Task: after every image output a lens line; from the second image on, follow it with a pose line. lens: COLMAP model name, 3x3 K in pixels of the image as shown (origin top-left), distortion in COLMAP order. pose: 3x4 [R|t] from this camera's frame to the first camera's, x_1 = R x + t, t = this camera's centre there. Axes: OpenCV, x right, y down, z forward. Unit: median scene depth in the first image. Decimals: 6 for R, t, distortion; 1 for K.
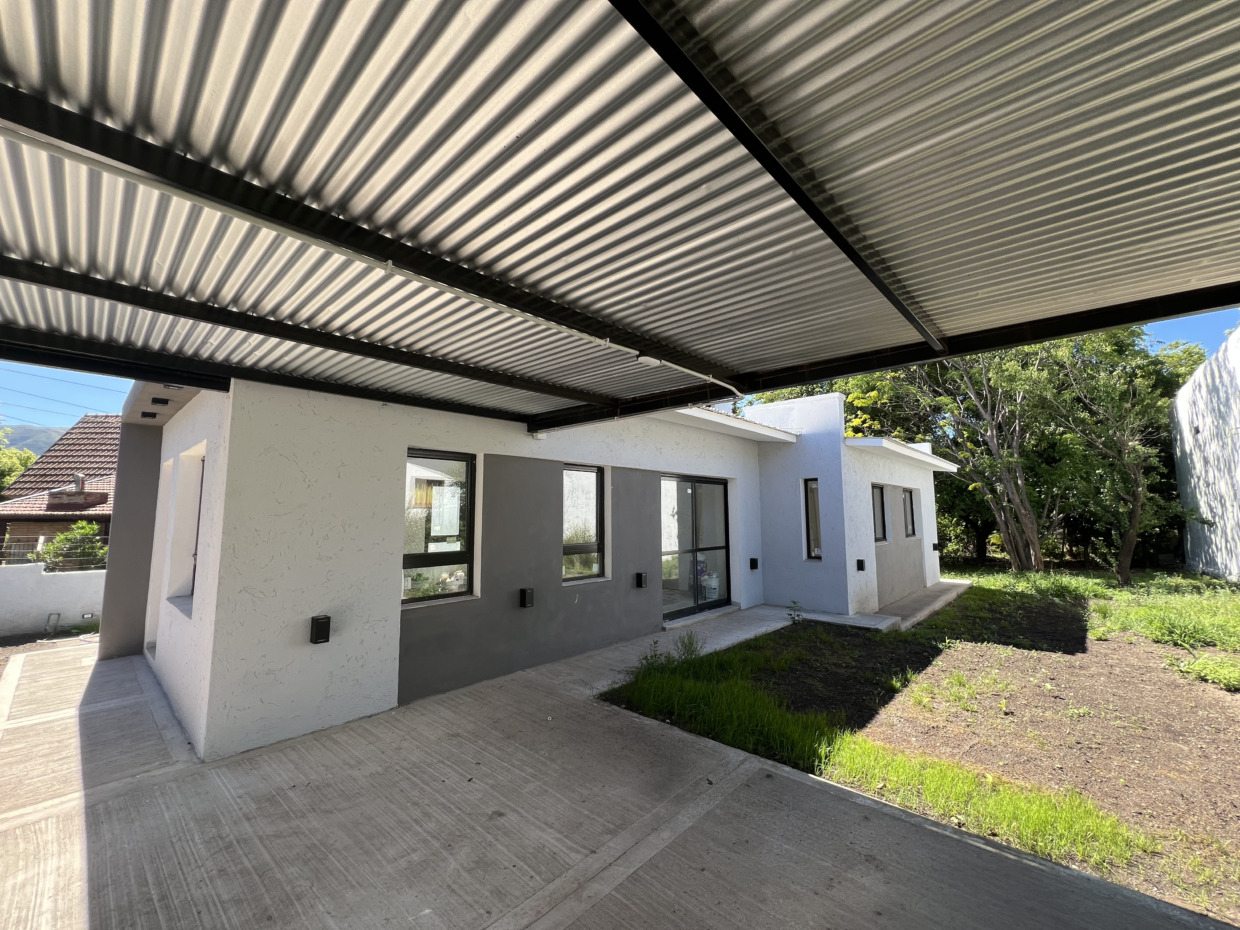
lens RADIAL K [[496.0, 0, 618.3], [0, 496.0, 461.9], [0, 0, 1]] dist [-0.001847, 0.000907]
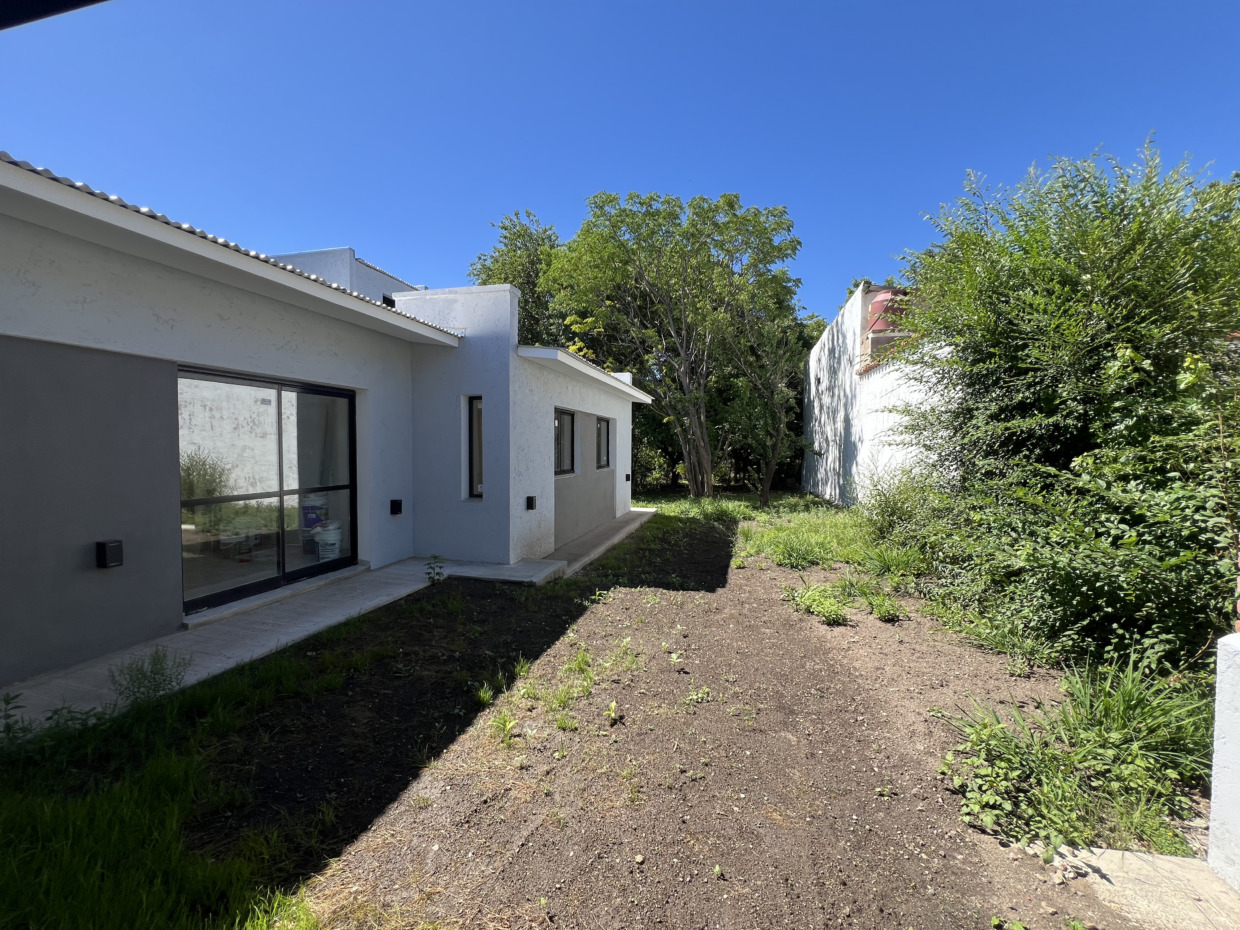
lens RADIAL K [[498.2, 0, 612.7], [0, 498.2, 459.3], [0, 0, 1]] dist [-0.001443, 0.000184]
pose [[0.884182, -0.002523, 0.467136, 0.197093], [-0.059588, 0.991207, 0.118140, 0.024560], [-0.463327, -0.132293, 0.876257, 0.188188]]
